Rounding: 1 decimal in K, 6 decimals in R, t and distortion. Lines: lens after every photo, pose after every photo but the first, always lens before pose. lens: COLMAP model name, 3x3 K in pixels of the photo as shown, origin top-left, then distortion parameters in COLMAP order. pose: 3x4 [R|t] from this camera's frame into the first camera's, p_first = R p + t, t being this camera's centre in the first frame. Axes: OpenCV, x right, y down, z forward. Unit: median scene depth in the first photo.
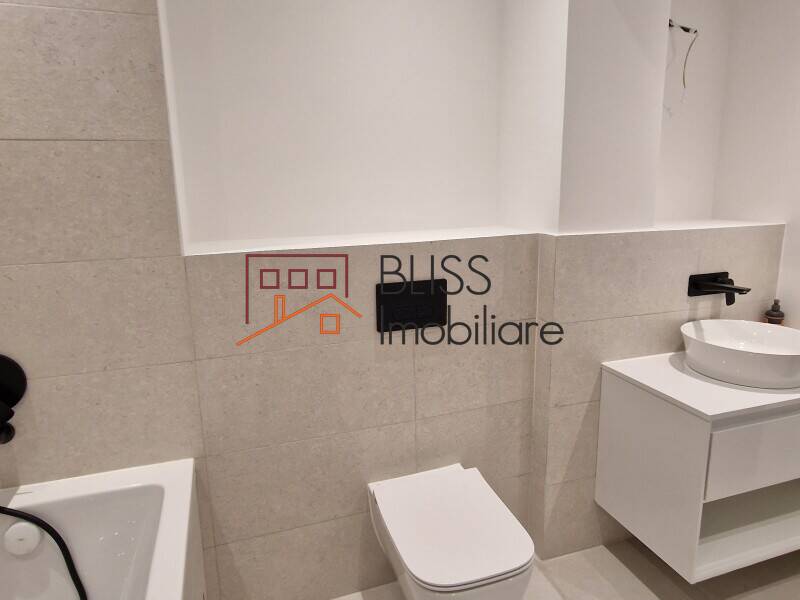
lens RADIAL K [[528.5, 0, 400.0], [0, 528.5, 300.0], [0, 0, 1]] dist [0.002199, 0.000725]
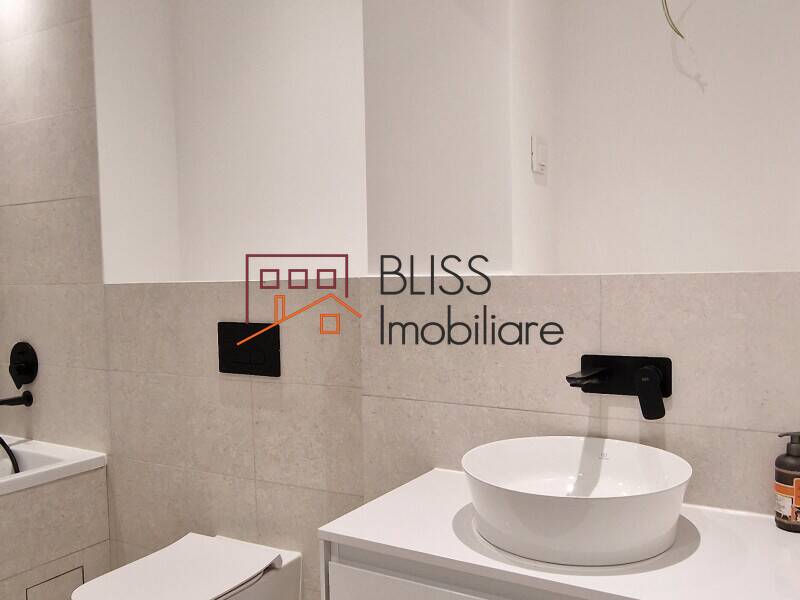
lens RADIAL K [[636.3, 0, 400.0], [0, 636.3, 300.0], [0, 0, 1]] dist [-0.001947, 0.002765]
pose [[0.676158, 0.039766, -0.735682, 0.995157], [-0.146558, 0.985846, -0.081412, -0.020804], [0.722032, 0.162868, 0.672416, 0.416719]]
